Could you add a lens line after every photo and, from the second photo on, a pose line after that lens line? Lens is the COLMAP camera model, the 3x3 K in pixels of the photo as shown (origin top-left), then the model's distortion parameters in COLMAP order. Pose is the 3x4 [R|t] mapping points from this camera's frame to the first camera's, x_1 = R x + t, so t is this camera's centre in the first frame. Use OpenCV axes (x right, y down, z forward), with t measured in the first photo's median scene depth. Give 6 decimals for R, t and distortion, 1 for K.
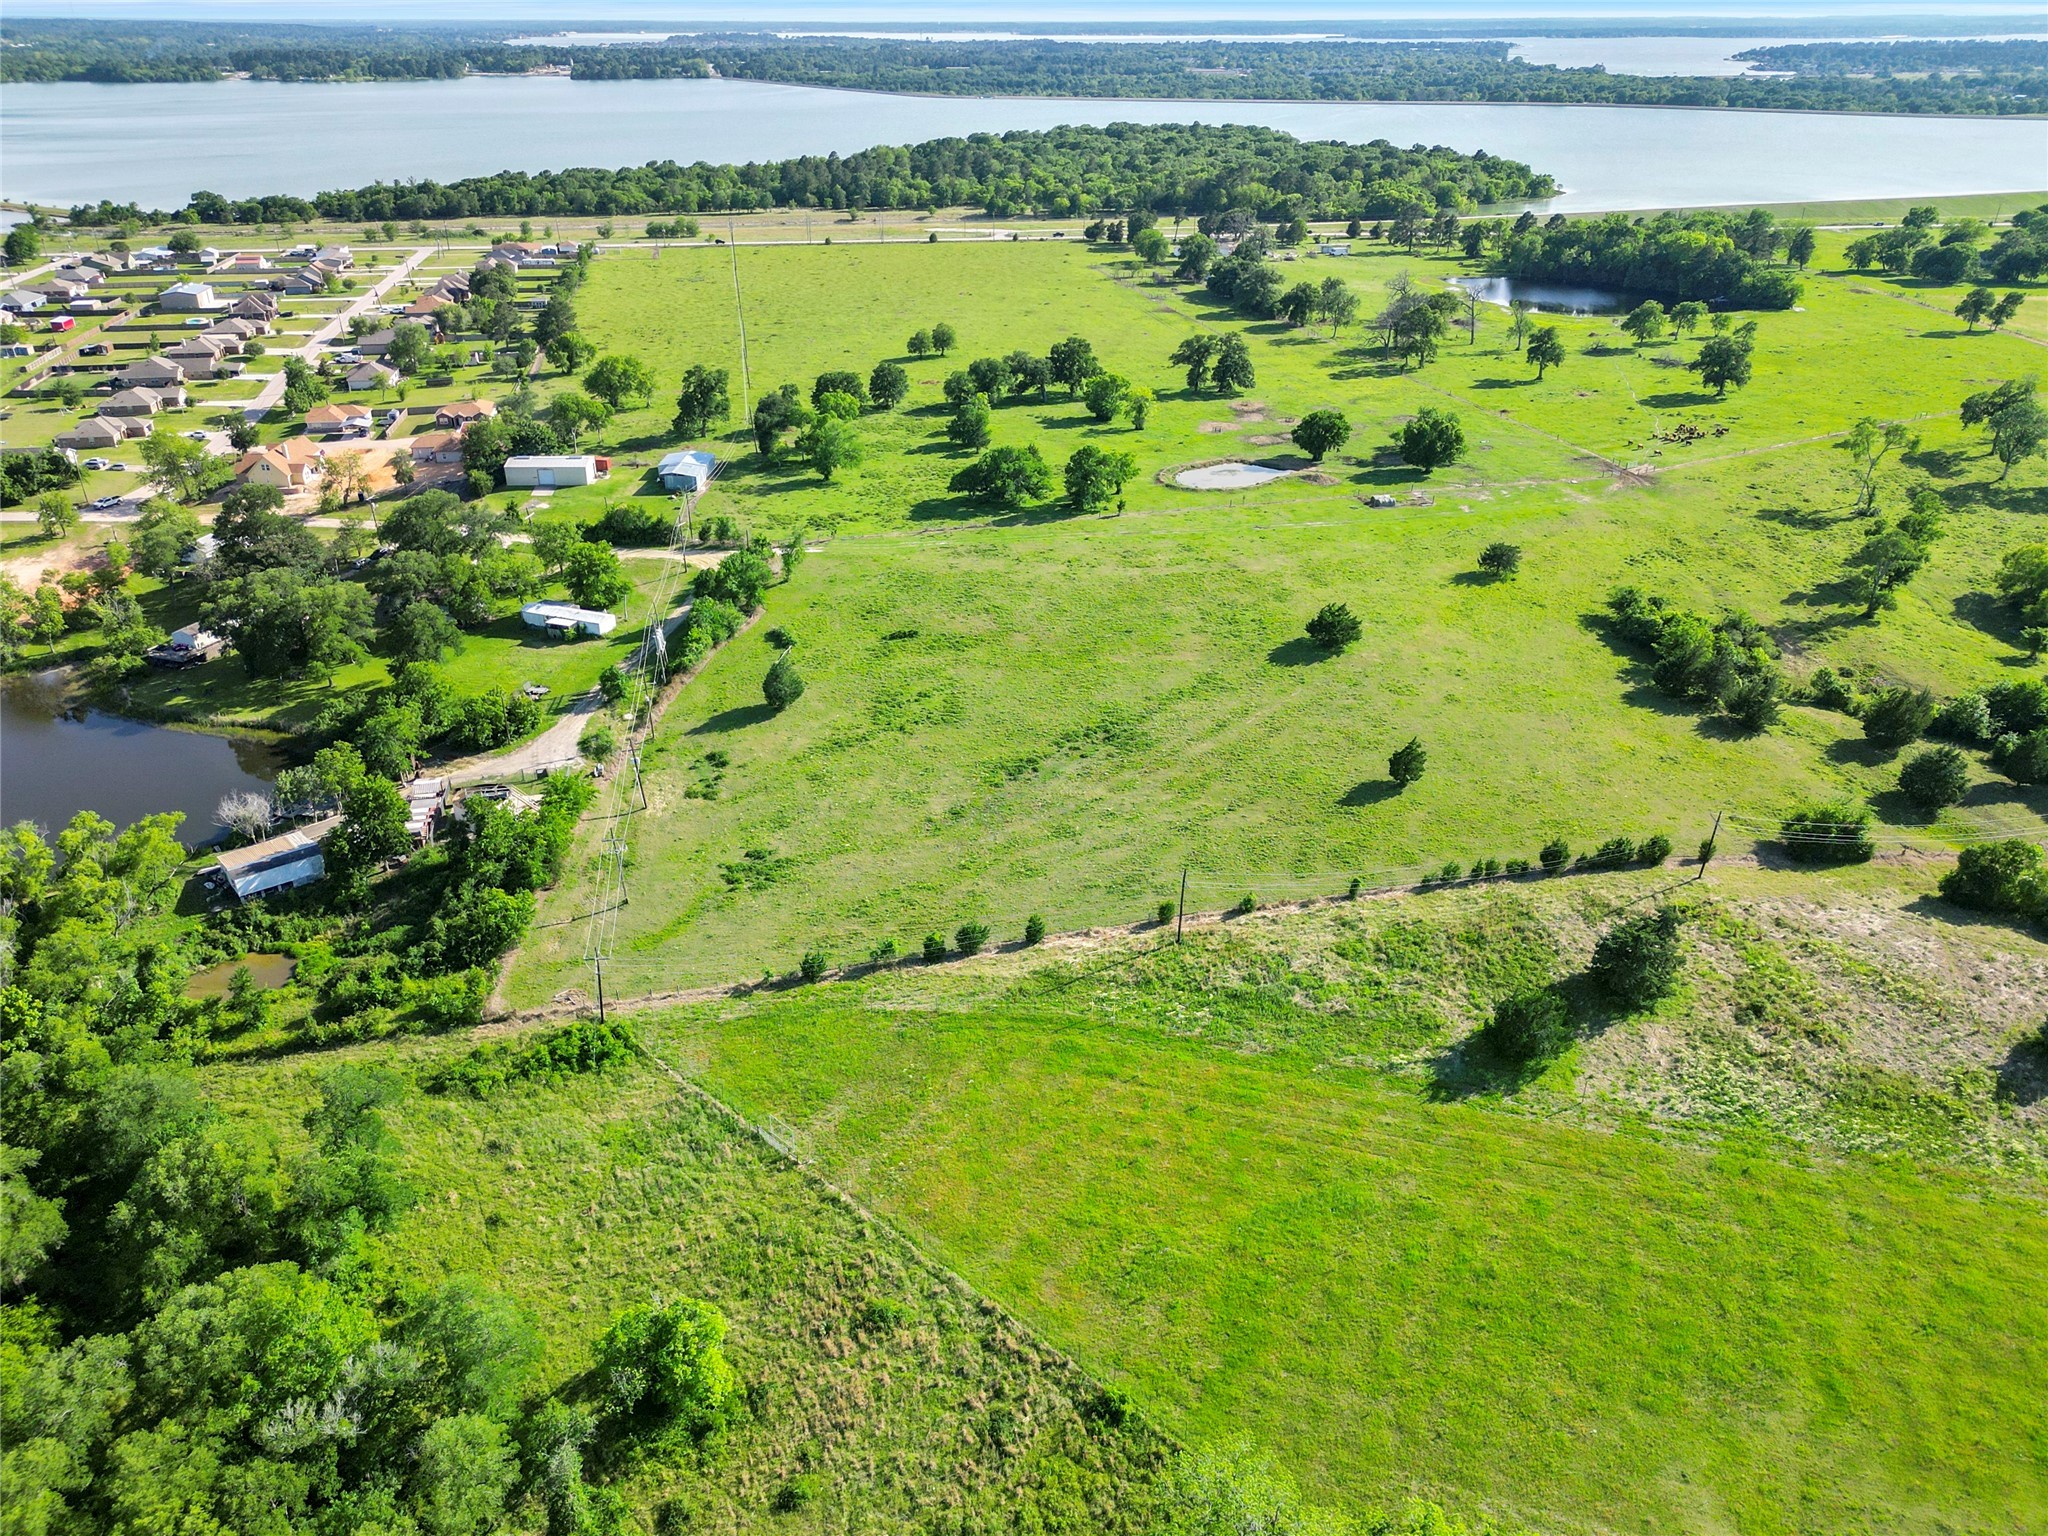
lens RADIAL K [[1394.9, 0, 1044.9], [0, 1394.9, 826.6], [0, 0, 1]] dist [0.059530, -0.049199]
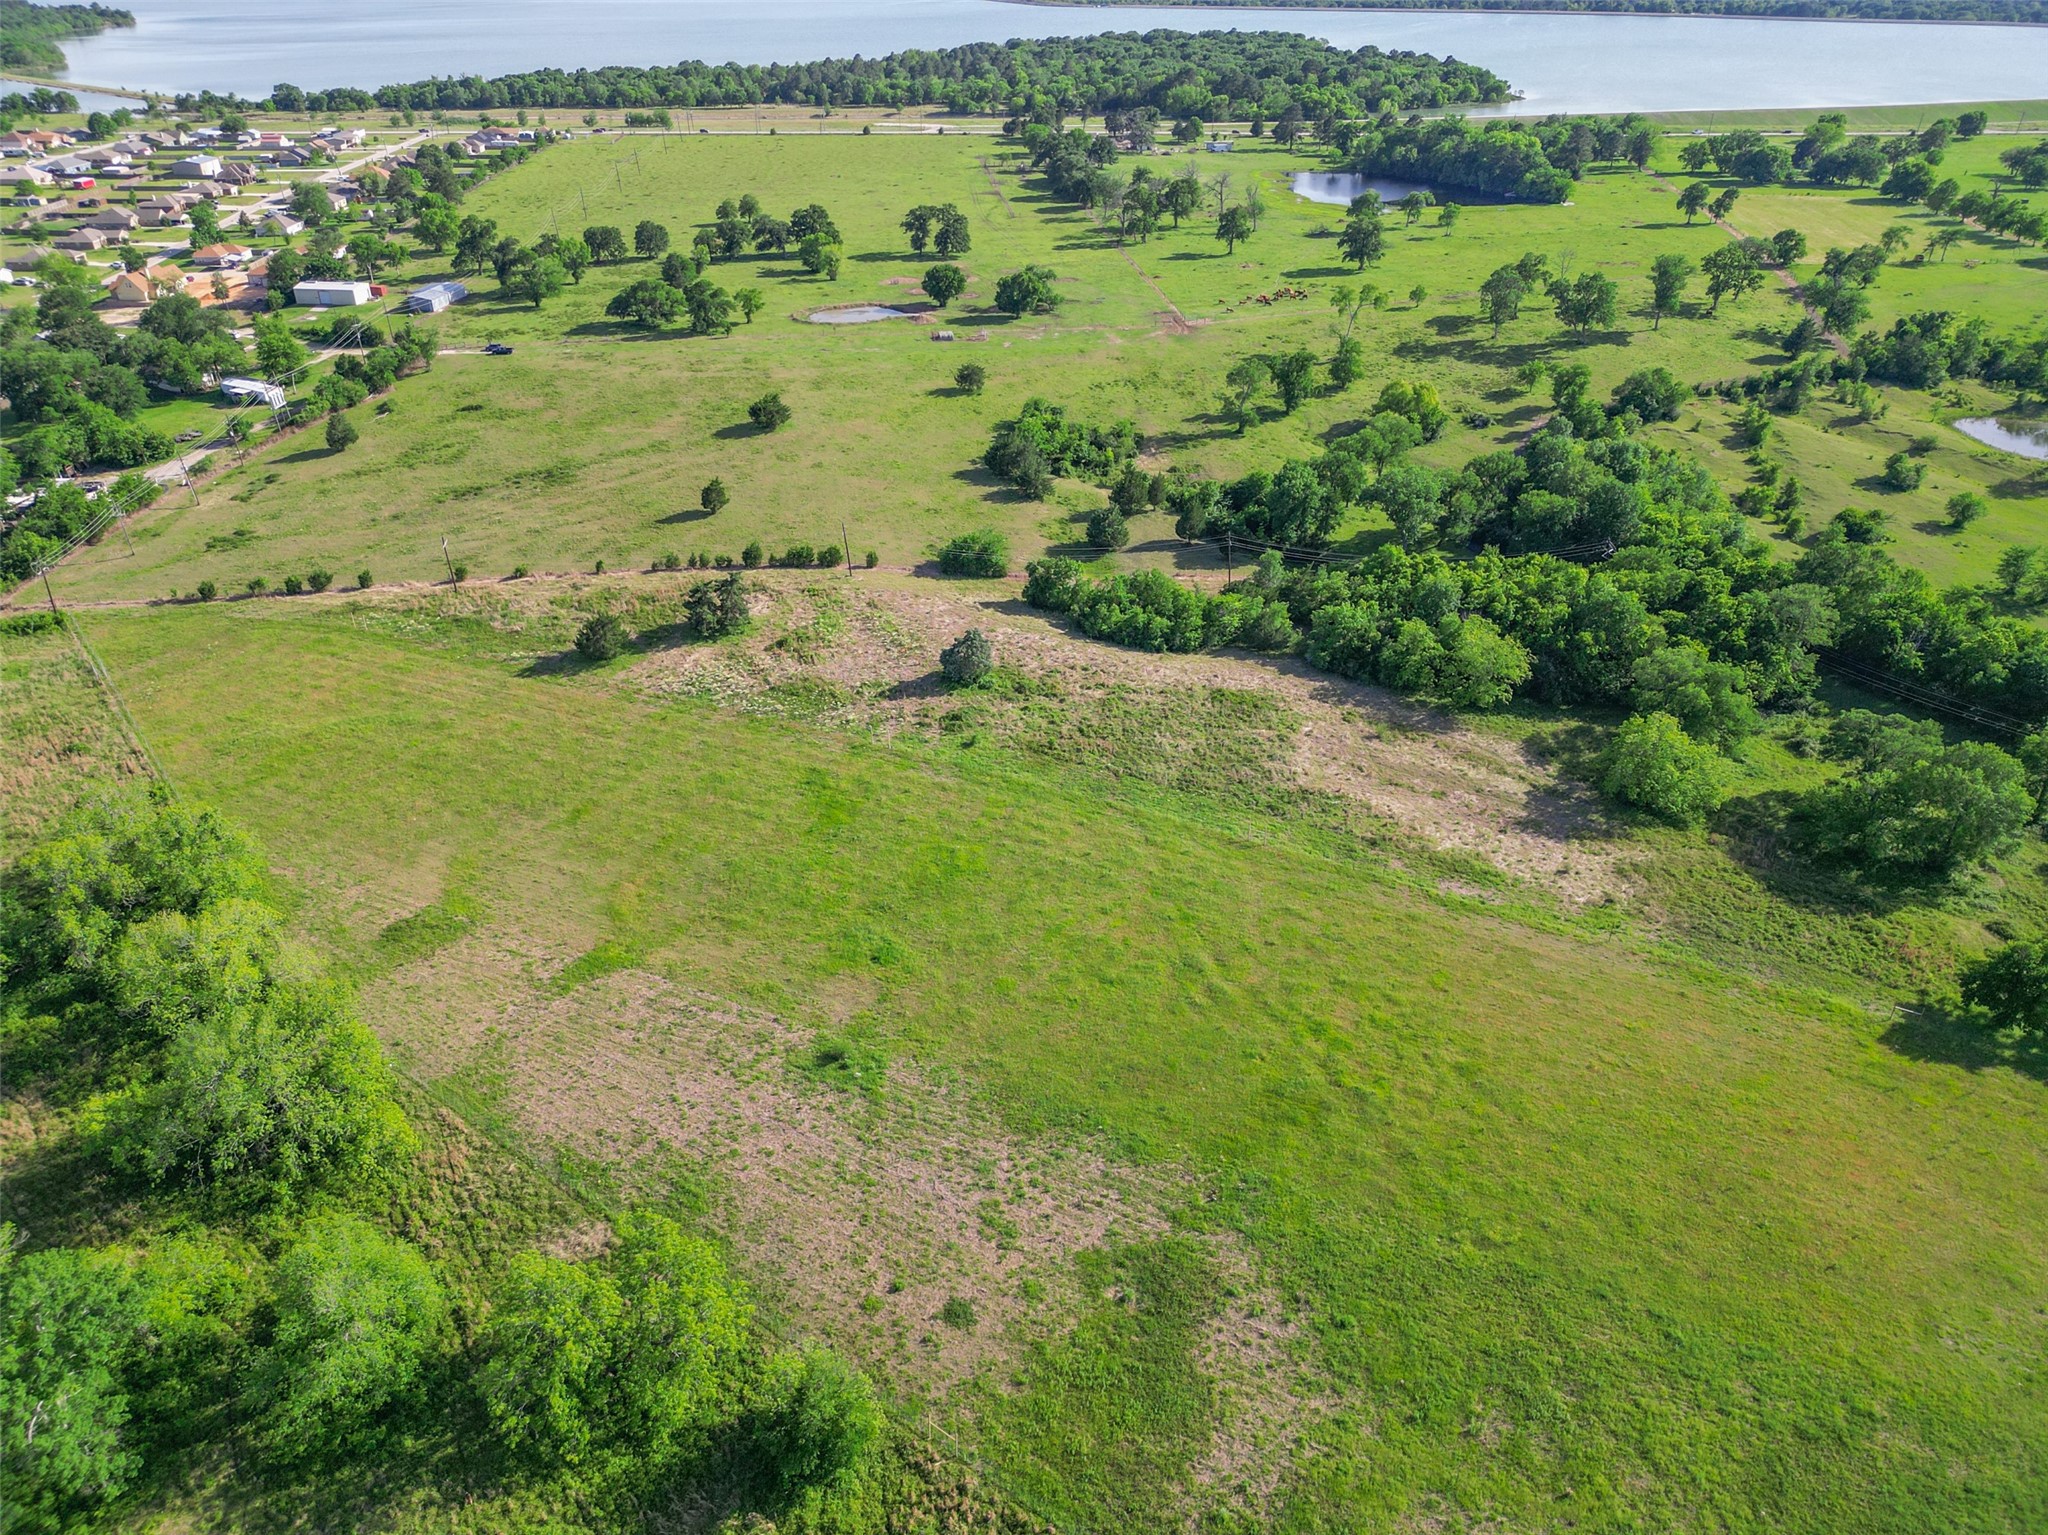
lens RADIAL K [[1394.9, 0, 1017.5], [0, 1394.9, 758.9], [0, 0, 1]] dist [0.059530, -0.049199]
pose [[0.989366, 0.070417, -0.127264, 0.377153], [-0.068876, 0.997489, 0.016472, 0.084344], [0.128104, -0.007531, 0.991732, -0.152569]]
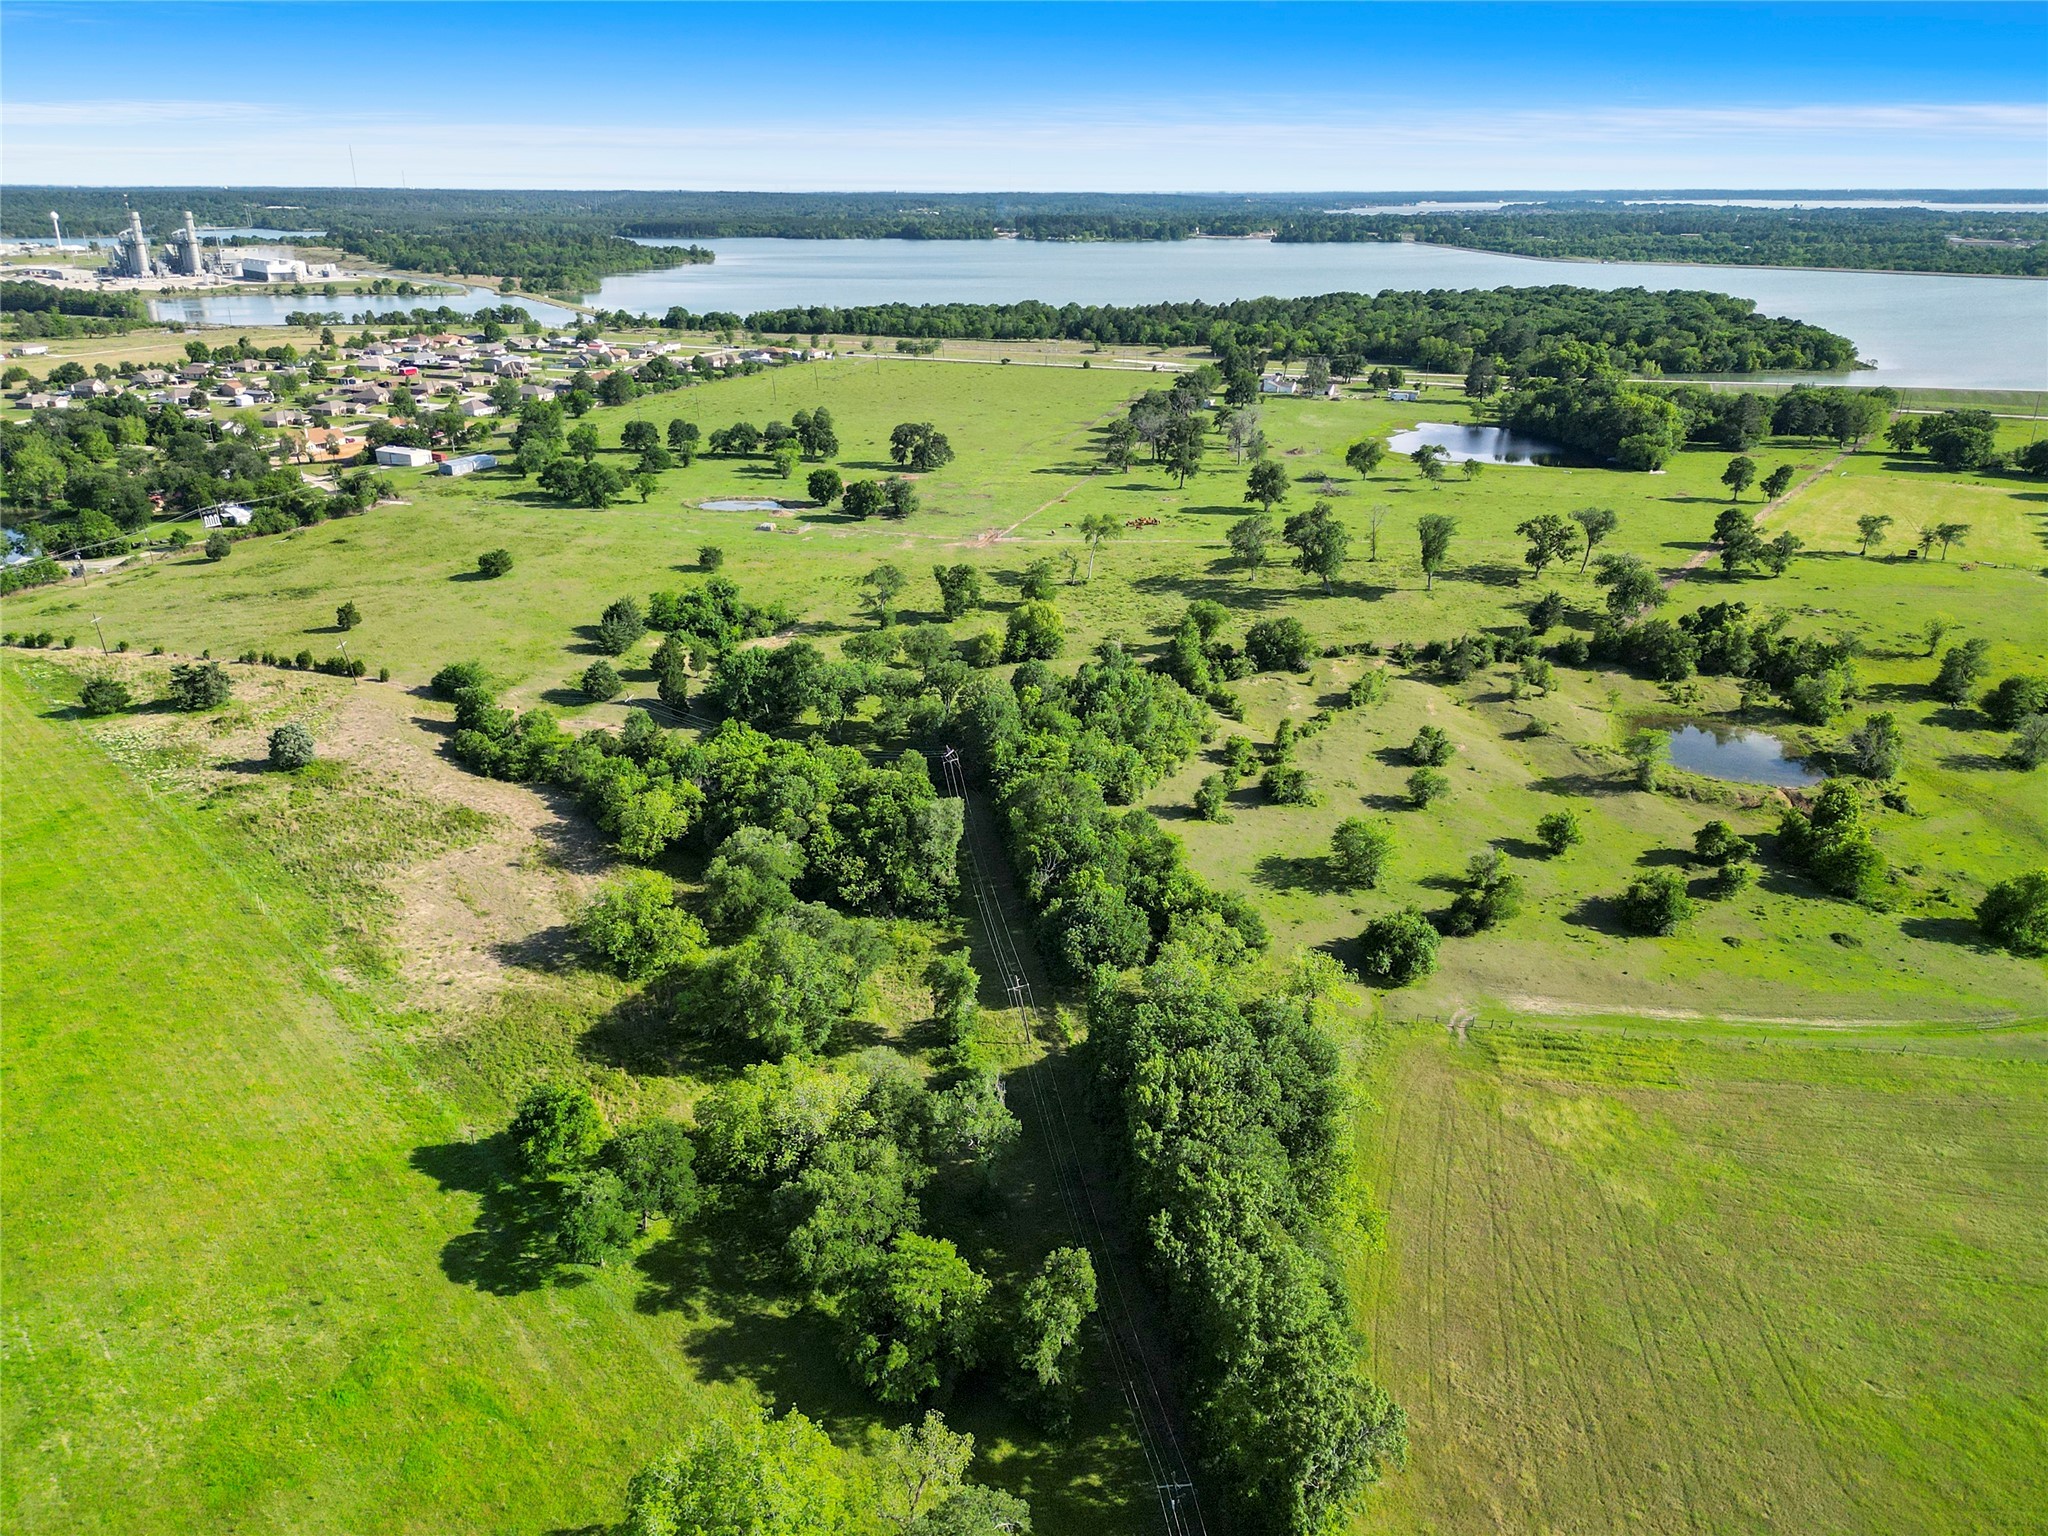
lens RADIAL K [[1471.9, 0, 994.4], [0, 1471.9, 782.4], [0, 0, 1]] dist [0.063217, -0.053755]
pose [[0.858401, 0.194314, -0.474753, 0.888821], [-0.258084, 0.963412, -0.072322, 0.036674], [0.443329, 0.184607, 0.877143, -0.067521]]
